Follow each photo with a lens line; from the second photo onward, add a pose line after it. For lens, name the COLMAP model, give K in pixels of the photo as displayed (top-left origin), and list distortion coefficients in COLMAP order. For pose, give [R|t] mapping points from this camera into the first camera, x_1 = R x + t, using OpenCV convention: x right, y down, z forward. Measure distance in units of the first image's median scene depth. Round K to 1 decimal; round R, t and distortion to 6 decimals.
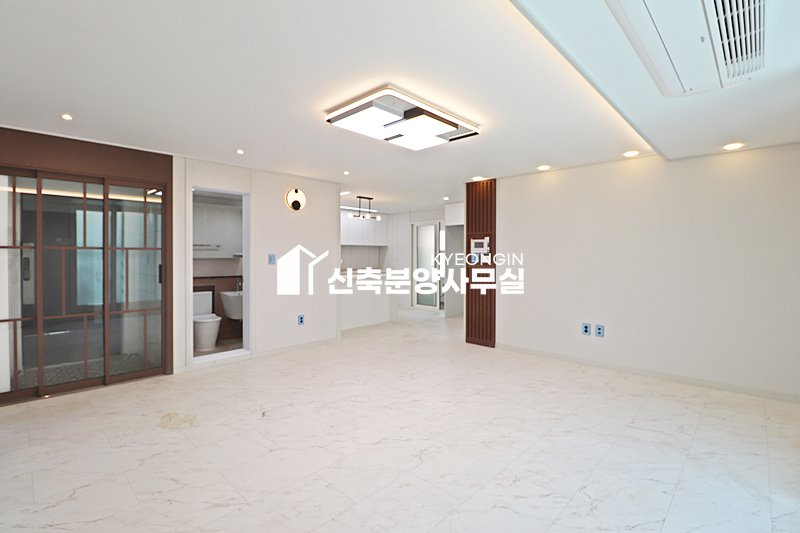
lens RADIAL K [[371.8, 0, 399.5], [0, 371.8, 260.6], [0, 0, 1]] dist [-0.005368, -0.010020]
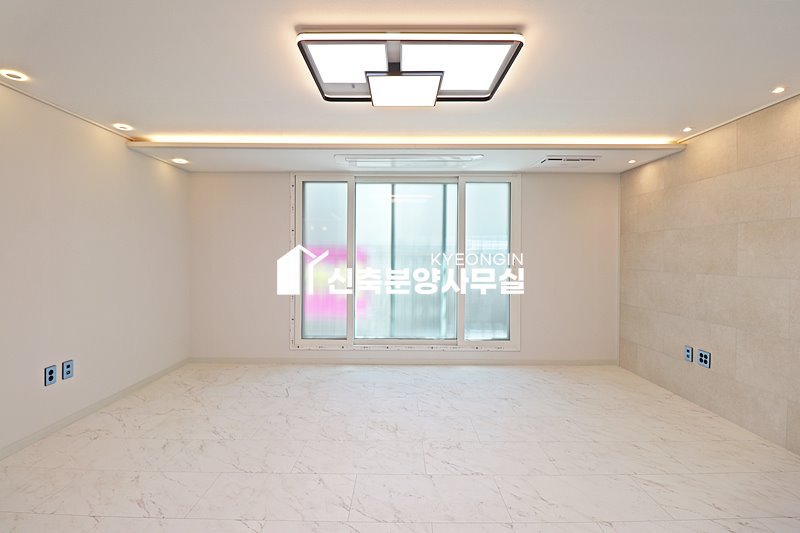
lens RADIAL K [[371.8, 0, 399.8], [0, 371.8, 256.9], [0, 0, 1]] dist [-0.005368, -0.010020]
pose [[-0.695865, -0.006711, 0.718141, -0.404104], [0.004466, 0.999897, 0.013671, -0.018388], [-0.718158, 0.012721, -0.695763, 1.265839]]
